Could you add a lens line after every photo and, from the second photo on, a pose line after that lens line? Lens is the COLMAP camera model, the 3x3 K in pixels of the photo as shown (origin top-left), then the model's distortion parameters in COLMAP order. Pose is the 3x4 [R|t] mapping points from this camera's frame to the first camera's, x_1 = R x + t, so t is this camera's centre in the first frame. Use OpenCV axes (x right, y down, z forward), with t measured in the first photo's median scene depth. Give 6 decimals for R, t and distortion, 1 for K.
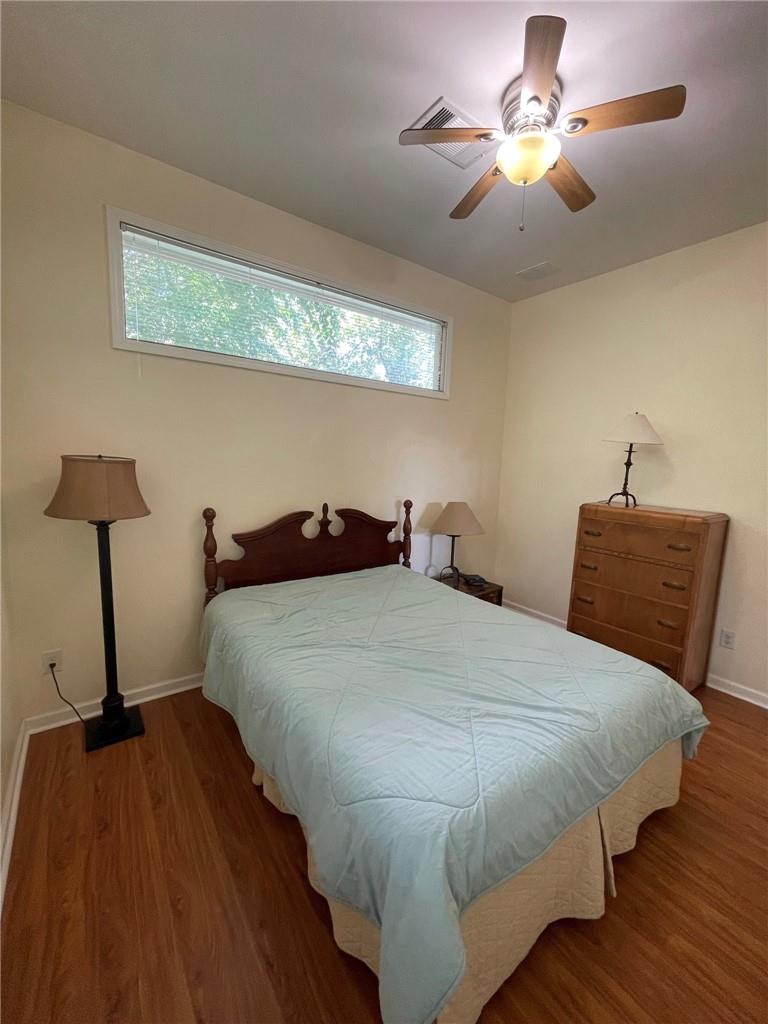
lens RADIAL K [[411.8, 0, 387.9], [0, 411.8, 509.7], [0, 0, 1]] dist [0.001379, 0.000217]
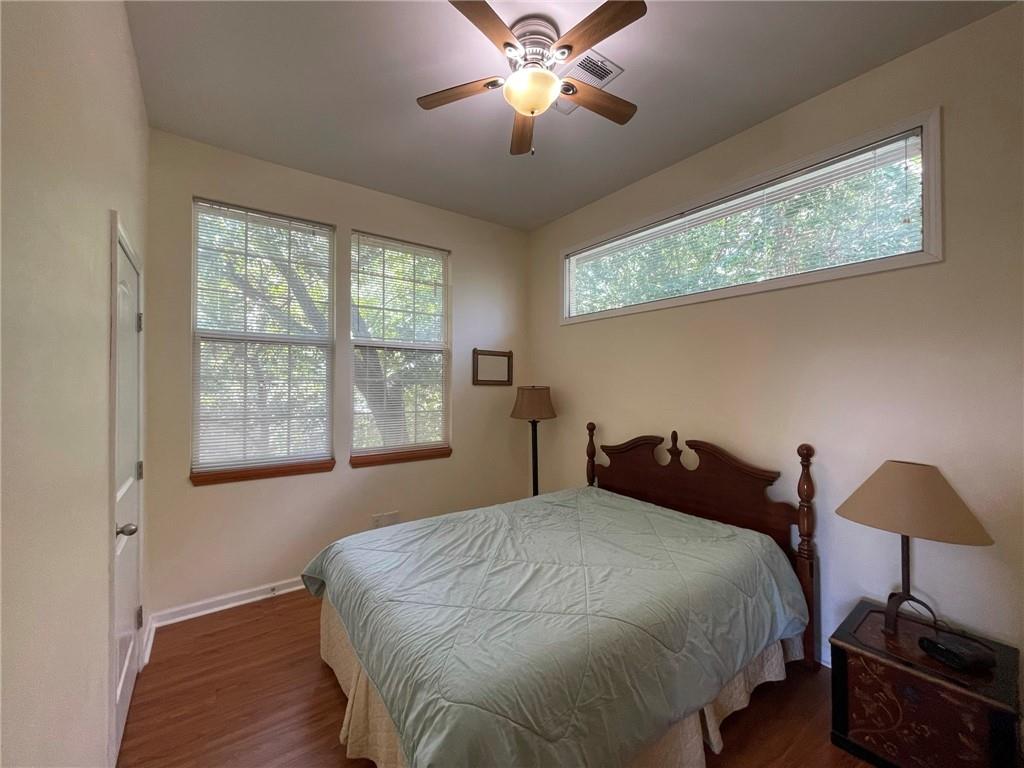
lens RADIAL K [[411.8, 0, 510.6], [0, 411.8, 380.7], [0, 0, 1]] dist [0.001379, 0.000217]
pose [[-0.035793, -0.044533, -0.998366, 0.817077], [-0.119829, 0.991990, -0.039953, -0.047560], [0.992149, 0.118203, -0.040843, 0.647984]]
